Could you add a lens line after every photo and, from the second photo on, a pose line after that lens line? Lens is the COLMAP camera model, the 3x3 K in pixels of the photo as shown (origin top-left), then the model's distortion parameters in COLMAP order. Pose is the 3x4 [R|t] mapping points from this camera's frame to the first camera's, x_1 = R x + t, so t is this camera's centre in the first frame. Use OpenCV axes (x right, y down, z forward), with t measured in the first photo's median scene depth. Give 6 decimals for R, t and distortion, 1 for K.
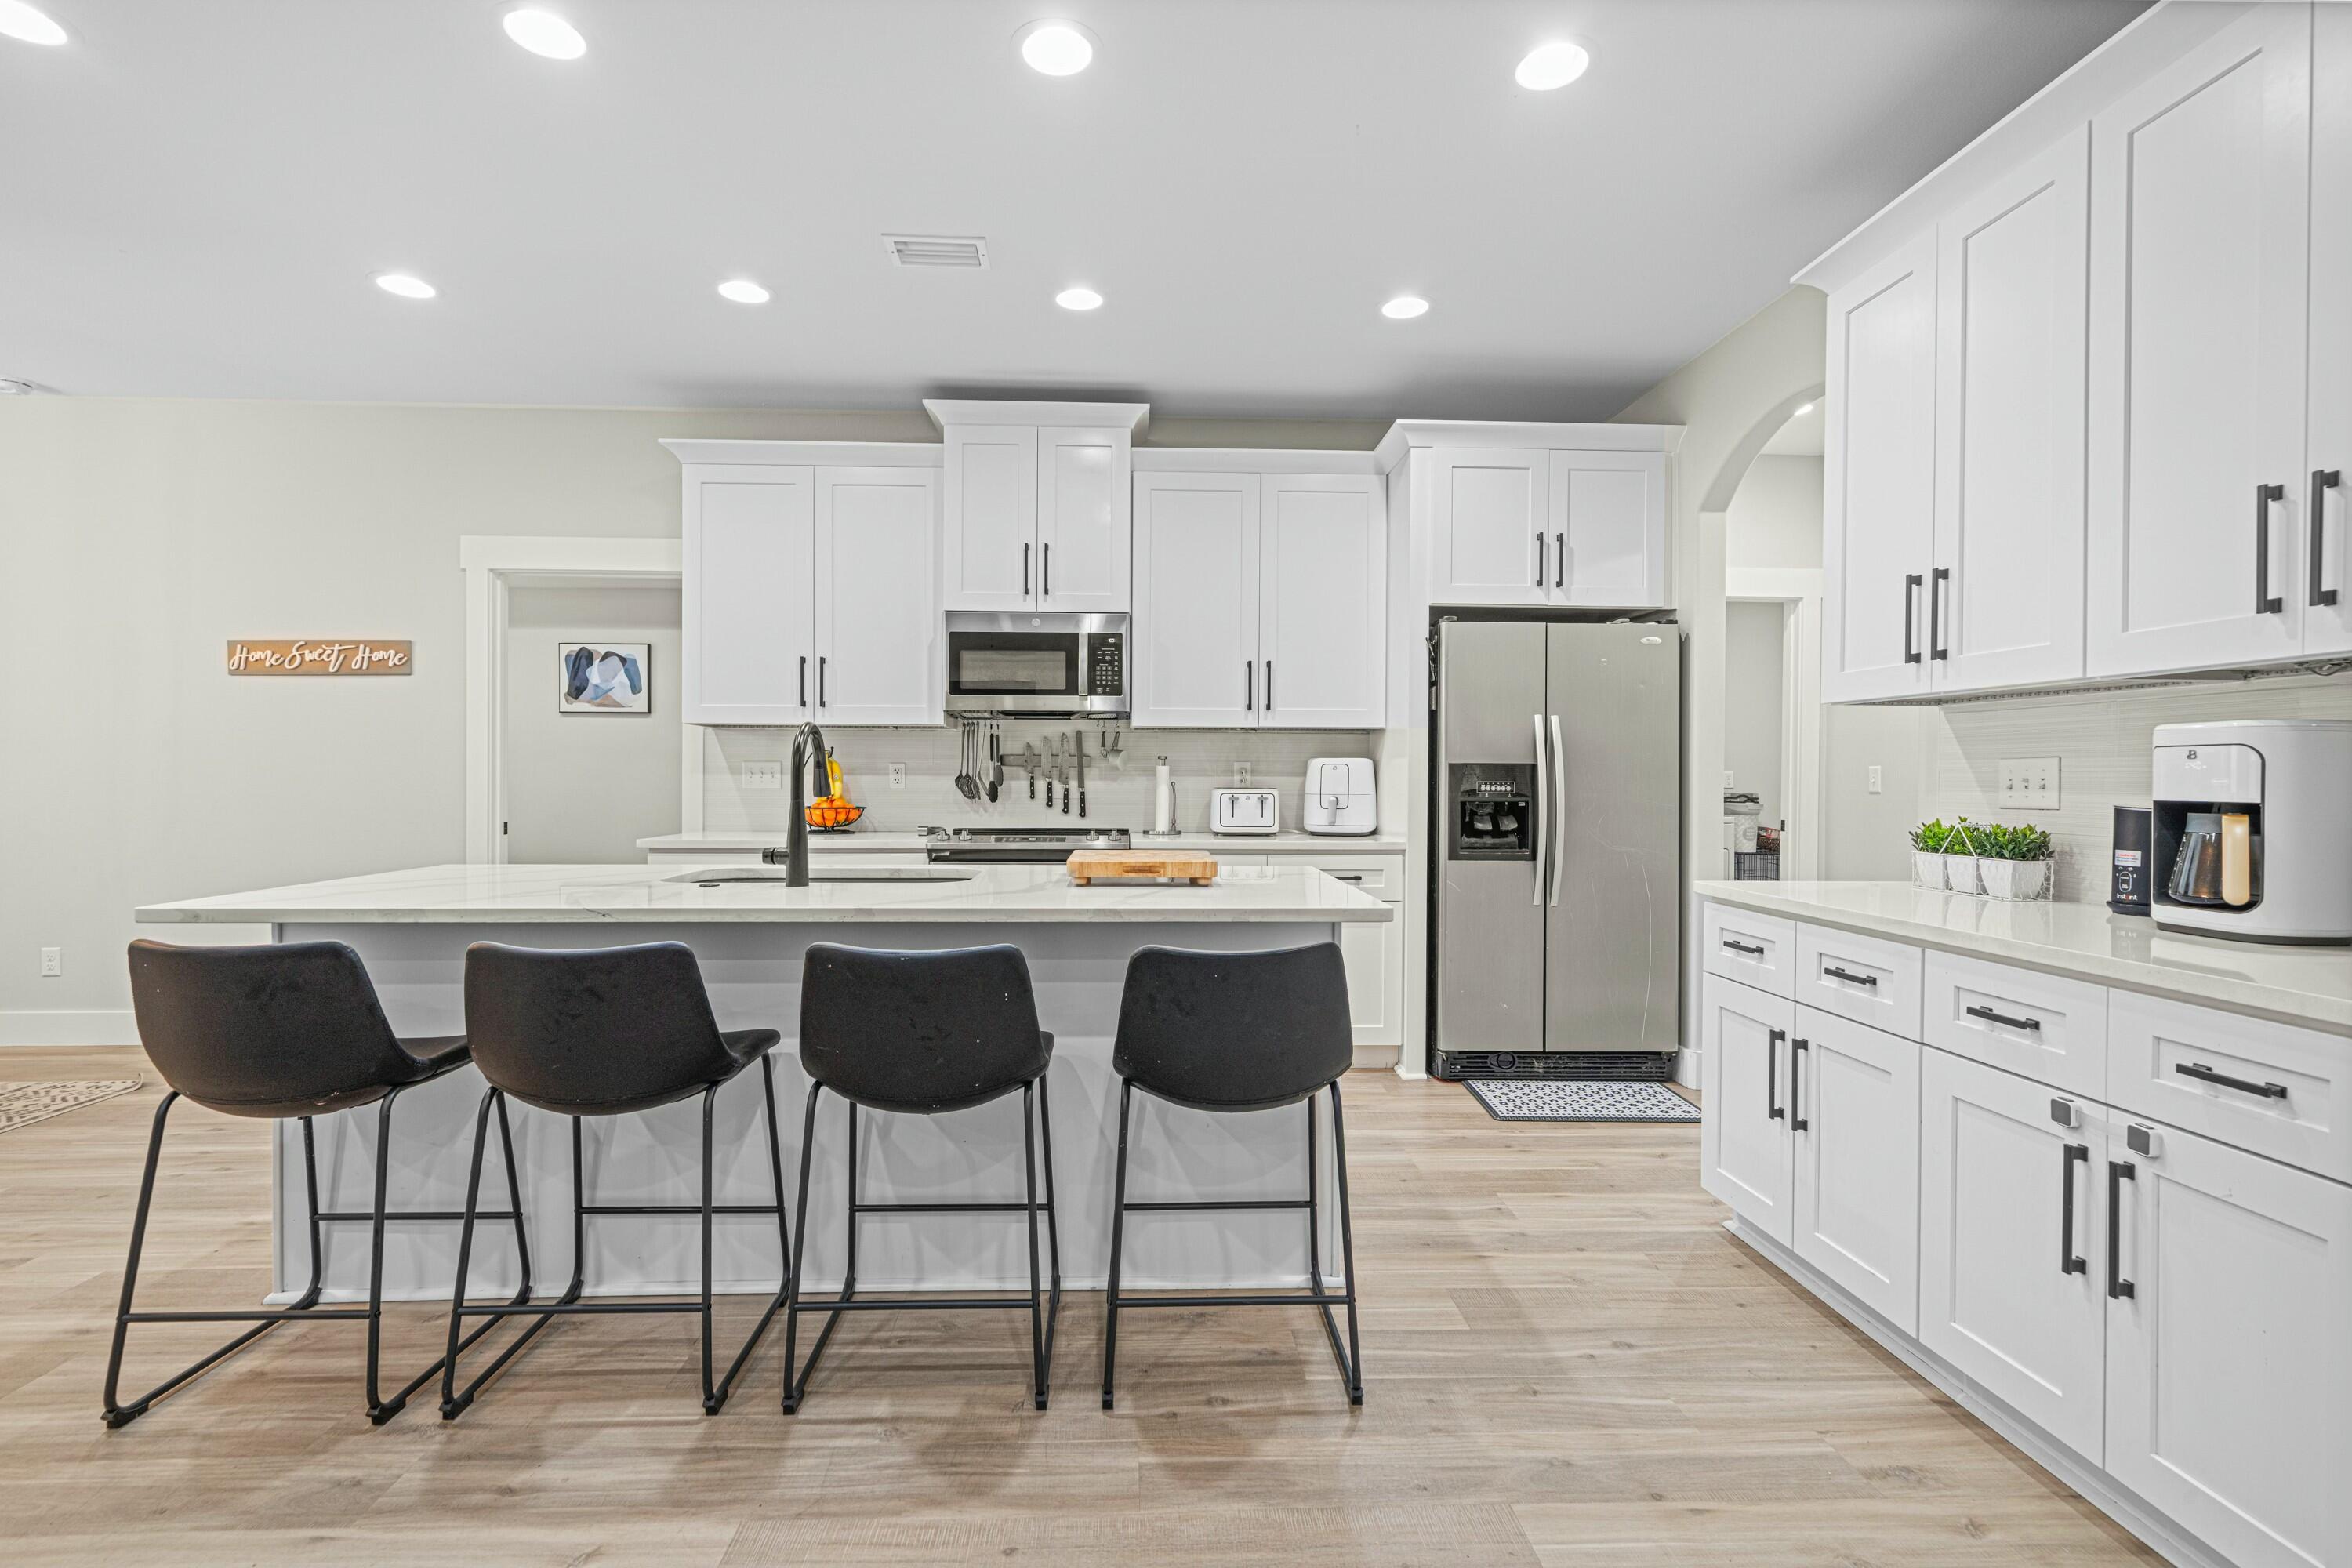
lens RADIAL K [[1030.1, 0, 1188.1], [0, 1030.1, 783.8], [0, 0, 1]] dist [0.003062, 0.000332]
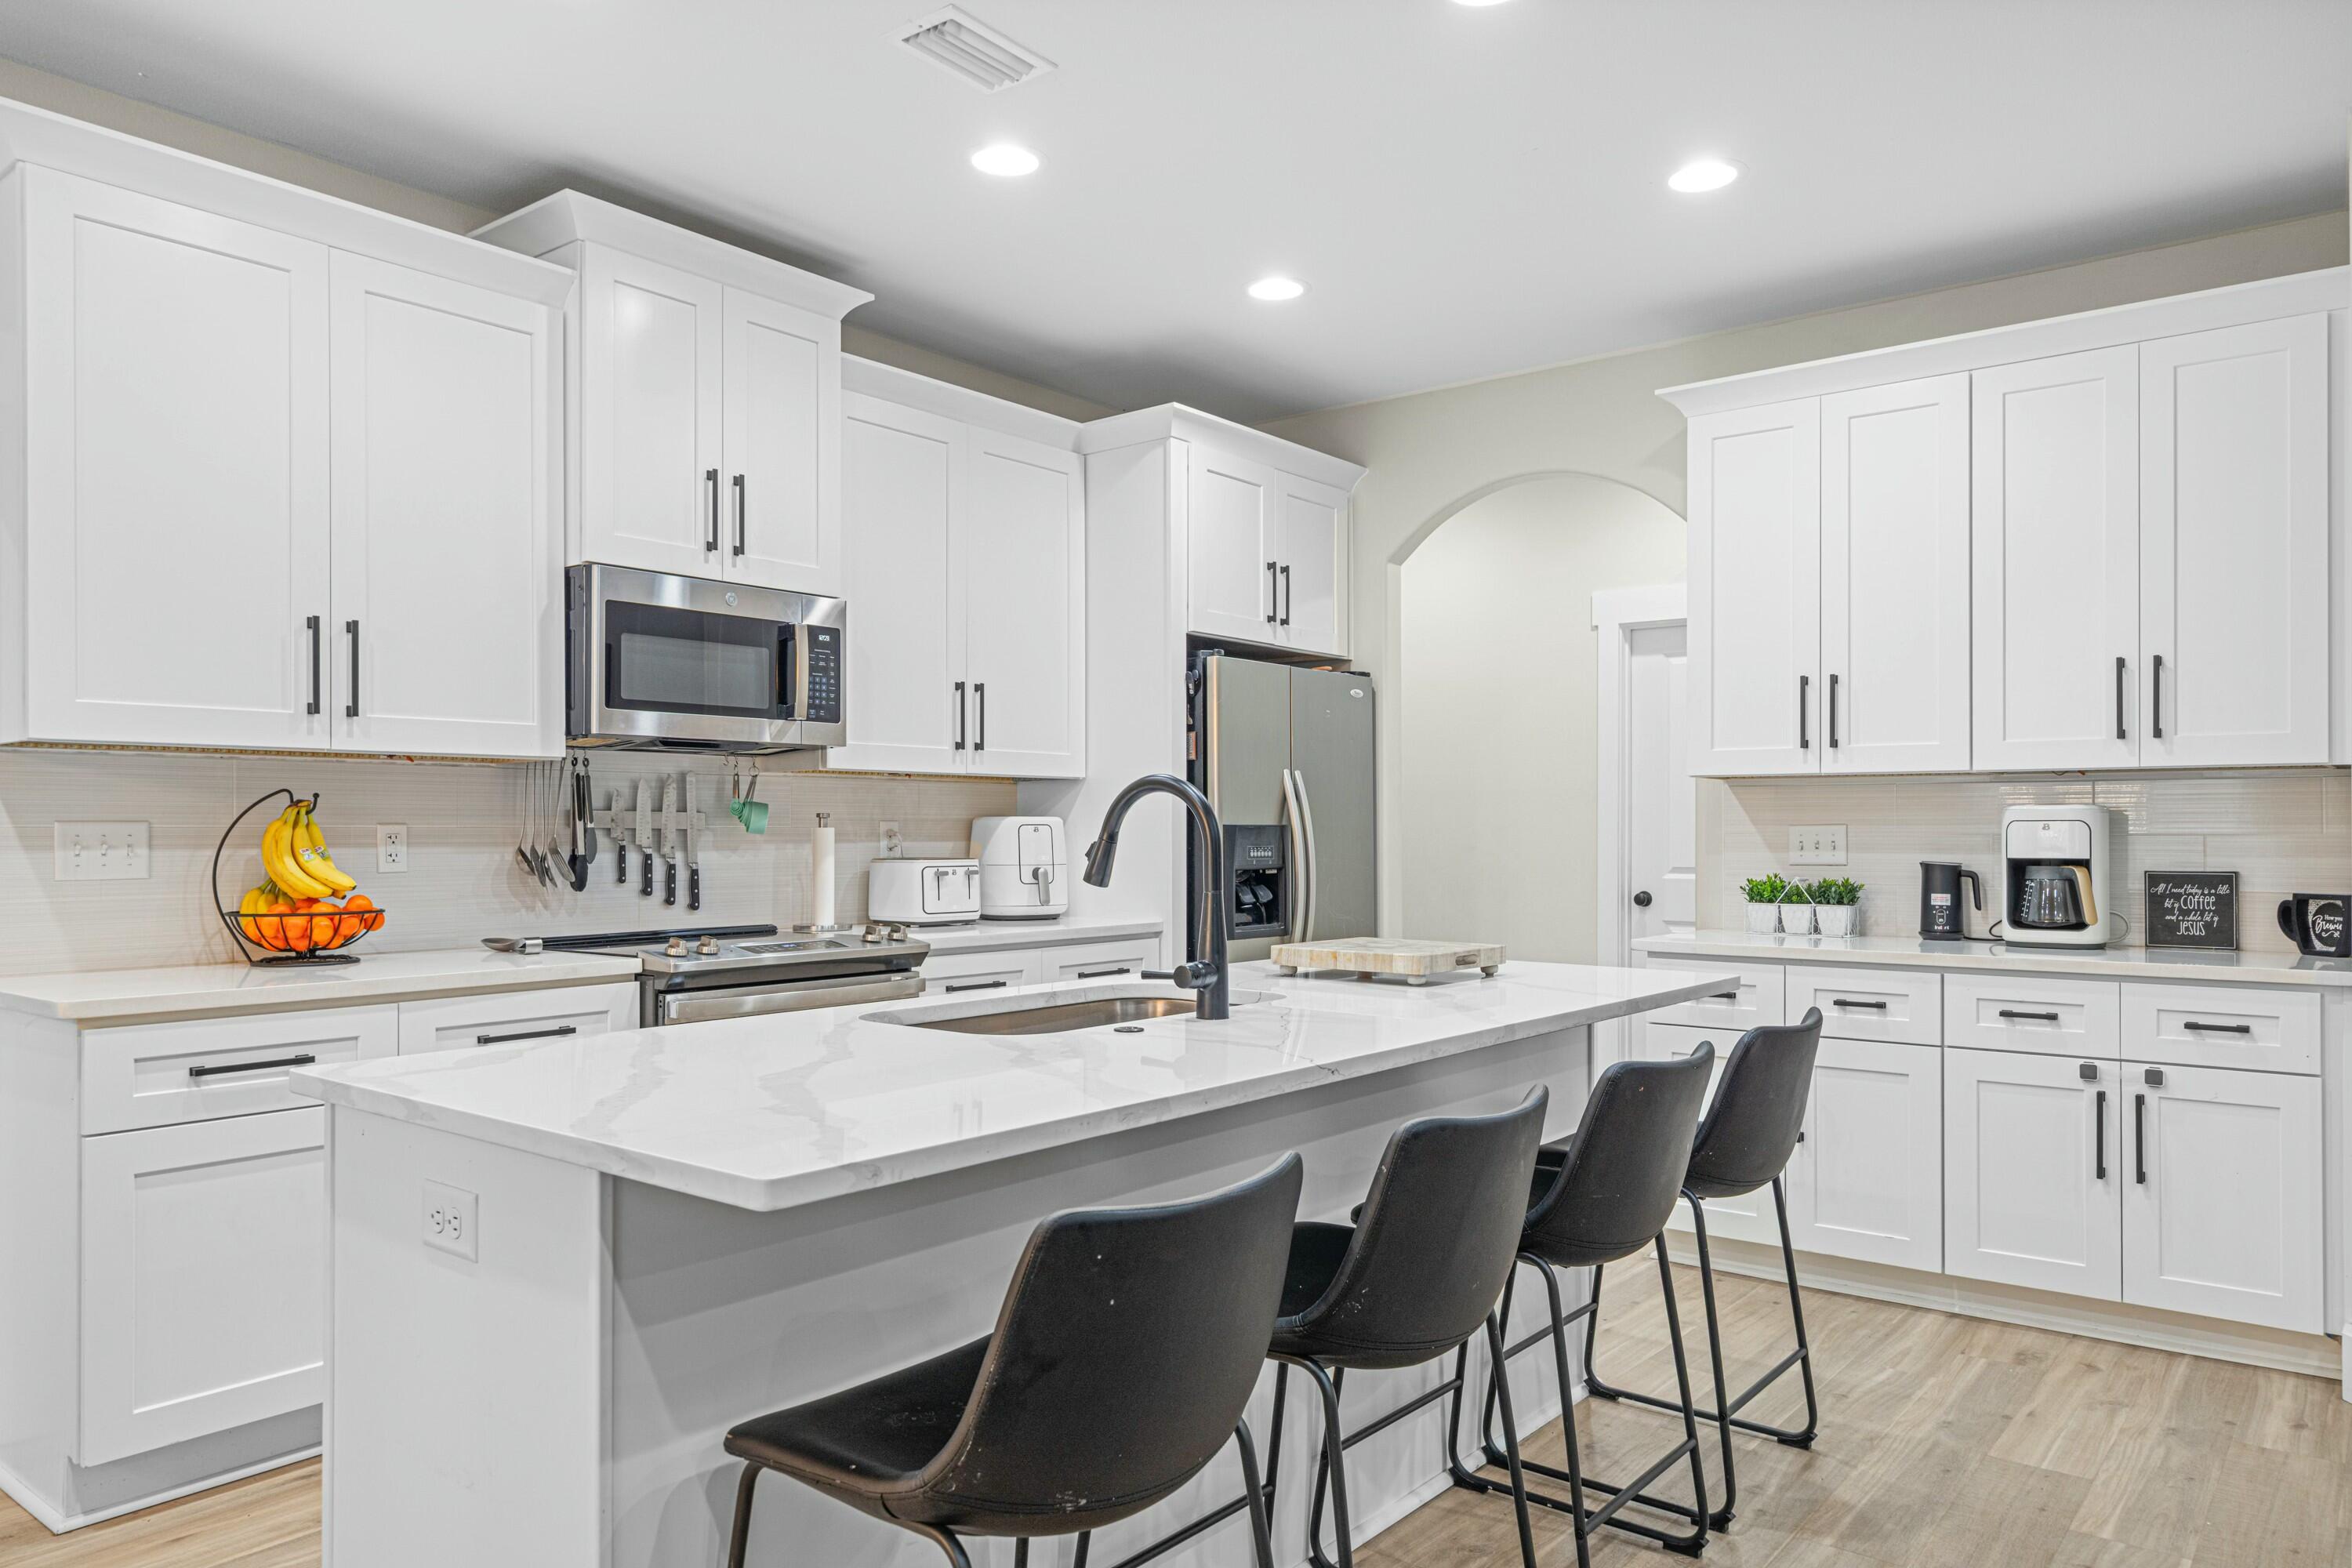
lens RADIAL K [[1493.0, 0, 1156.6], [0, 1493.0, 828.4], [0, 0, 1]] dist [0.016855, -0.004171]
pose [[0.683139, -0.004269, 0.730276, -0.660999], [0.008850, 0.999958, -0.002433, -0.014345], [-0.730235, 0.008125, 0.683148, 0.205959]]
